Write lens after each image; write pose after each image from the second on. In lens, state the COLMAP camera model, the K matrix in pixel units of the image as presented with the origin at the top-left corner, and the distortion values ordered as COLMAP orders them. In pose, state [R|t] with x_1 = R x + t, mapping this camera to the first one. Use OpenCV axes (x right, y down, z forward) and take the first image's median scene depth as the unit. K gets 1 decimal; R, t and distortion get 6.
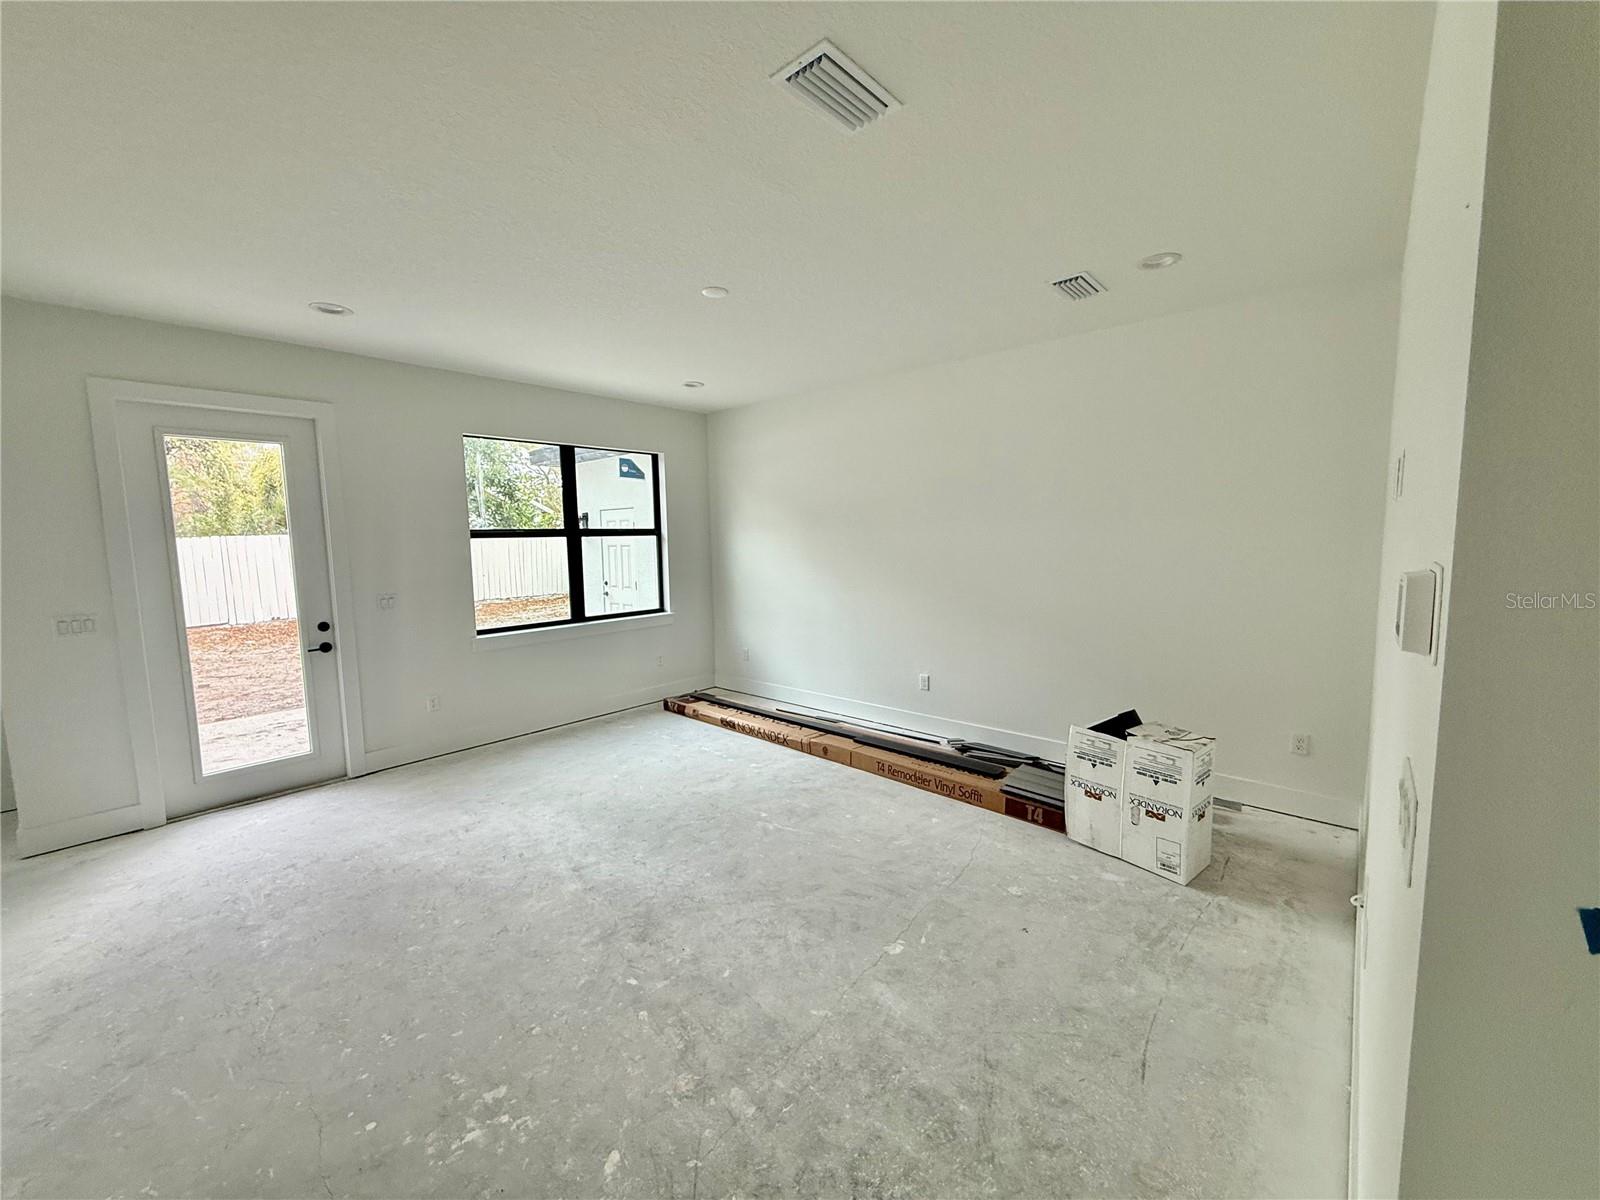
lens RADIAL K [[639.4, 0, 800.0], [0, 639.4, 600.0], [0, 0, 1]] dist [0.001448, 0.000077]
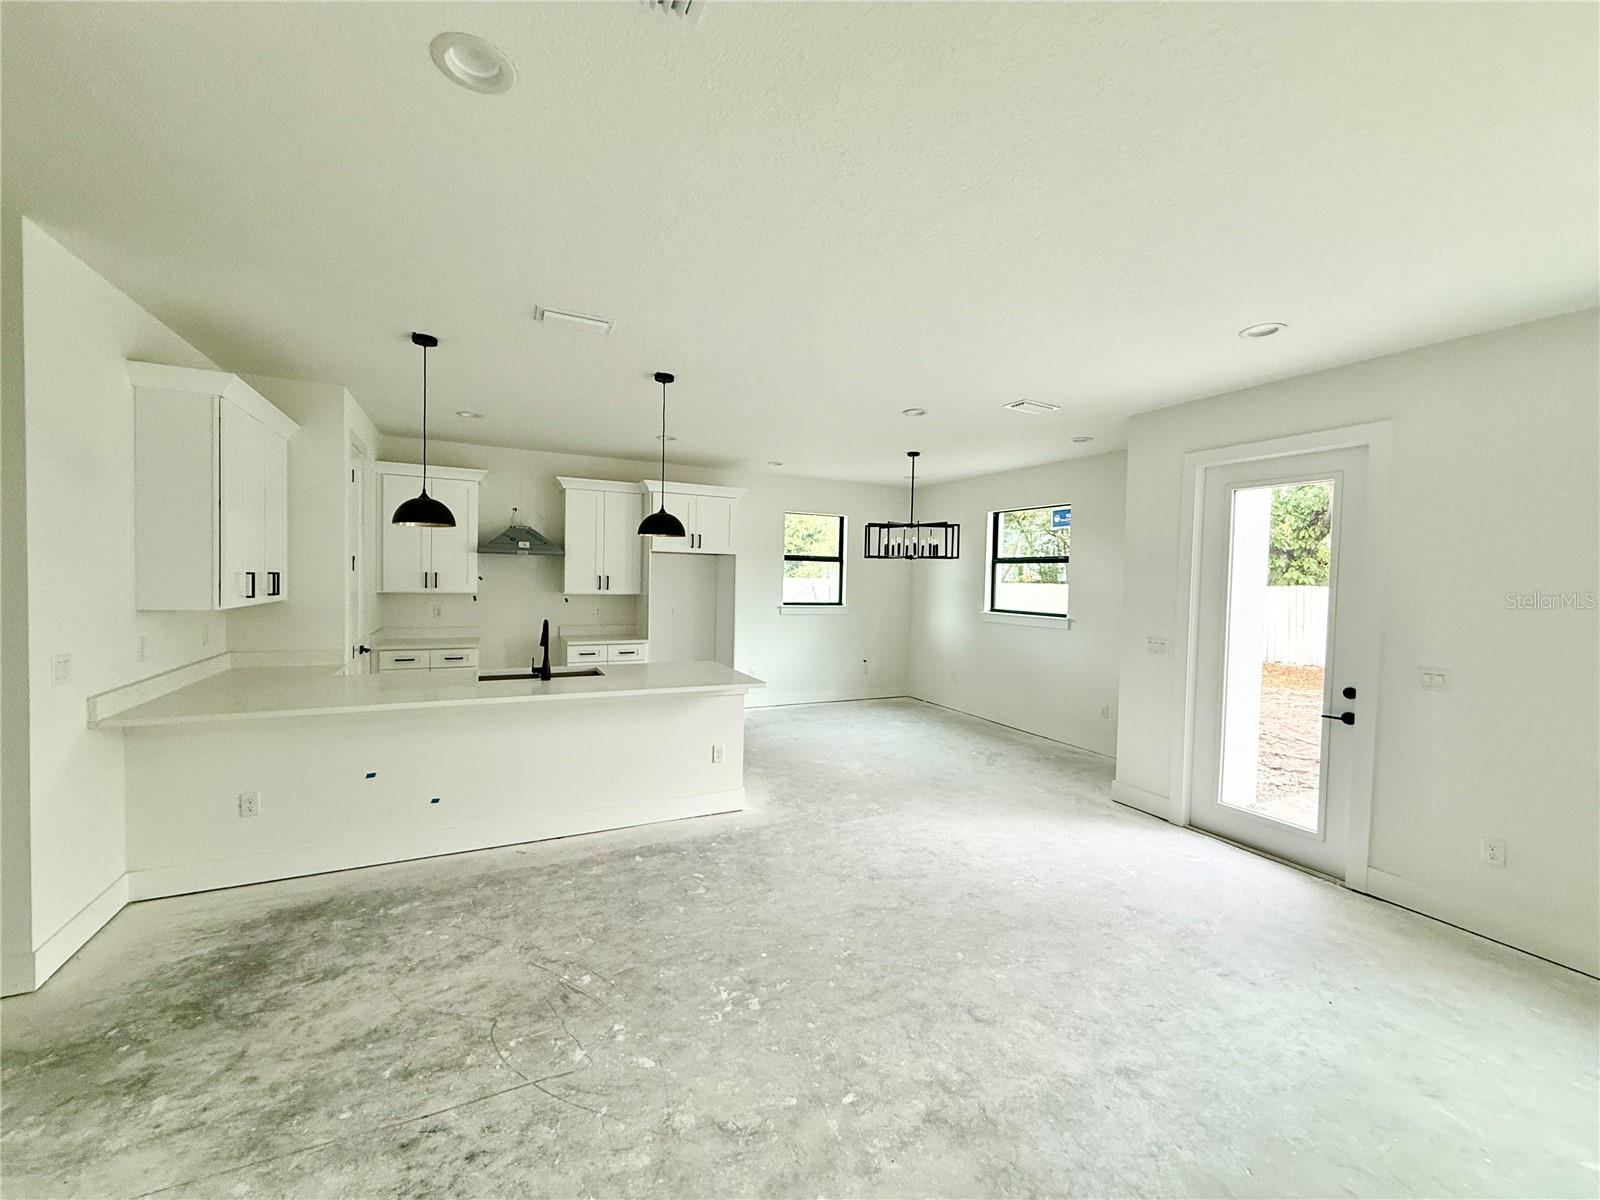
lens RADIAL K [[661.1, 0, 800.0], [0, 661.1, 600.0], [0, 0, 1]] dist [-0.033074, 0.000303]
pose [[-0.387134, 0.041911, -0.921071, 0.322731], [-0.126223, 0.987152, 0.097971, -0.076506], [0.913343, 0.154188, -0.376870, 0.727591]]
